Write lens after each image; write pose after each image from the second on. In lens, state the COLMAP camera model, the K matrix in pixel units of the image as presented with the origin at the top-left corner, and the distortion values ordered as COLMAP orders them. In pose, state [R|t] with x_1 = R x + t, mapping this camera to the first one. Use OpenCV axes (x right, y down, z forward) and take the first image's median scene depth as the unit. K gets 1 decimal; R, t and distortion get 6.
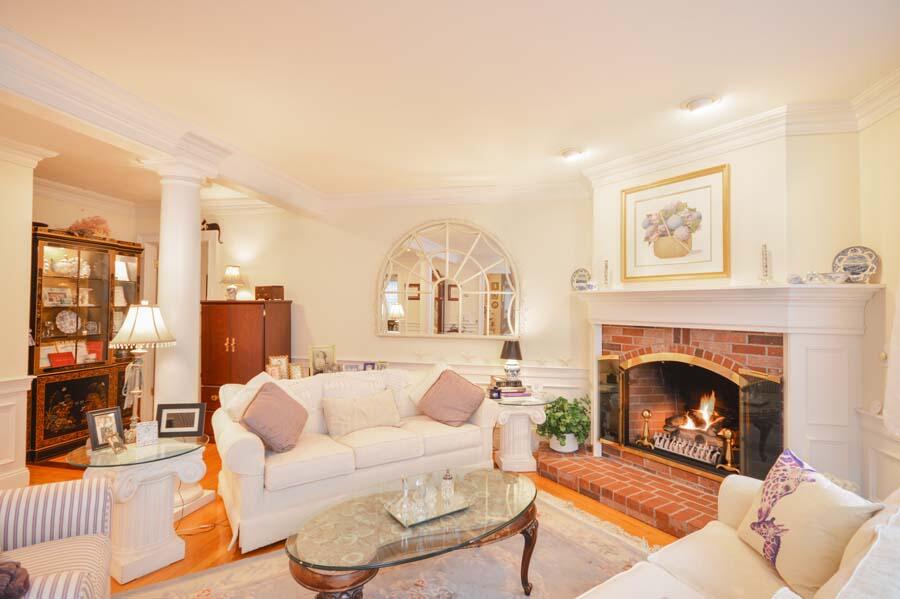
lens RADIAL K [[431.0, 0, 446.4], [0, 431.0, 295.5], [0, 0, 1]] dist [-0.014511, 0.000495]
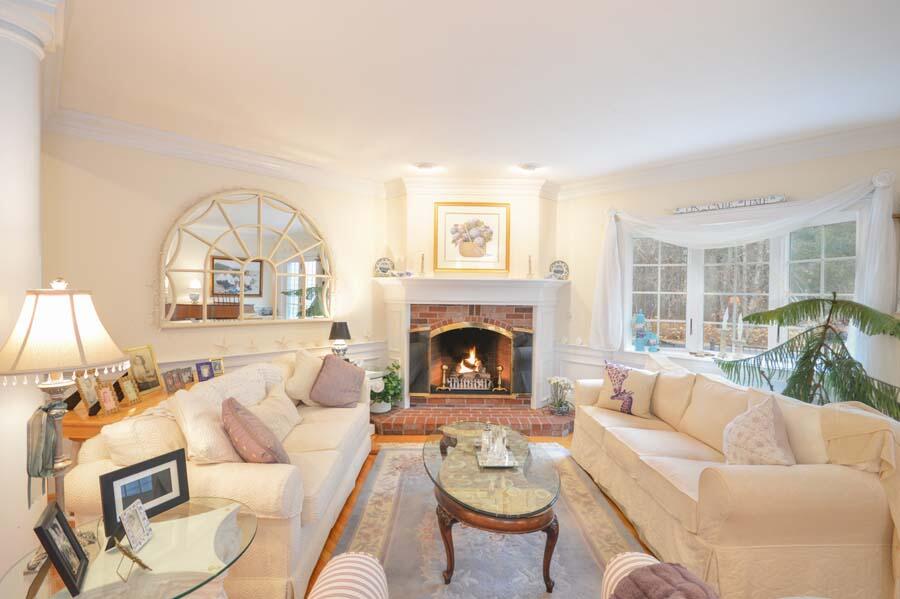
lens RADIAL K [[407.0, 0, 449.4], [0, 407.0, 300.1], [0, 0, 1]] dist [-0.001558, 0.000128]
pose [[0.551393, -0.020457, 0.833995, -0.637314], [-0.028869, 0.998633, 0.043582, -0.000167], [-0.833746, -0.048107, 0.550048, 0.275598]]
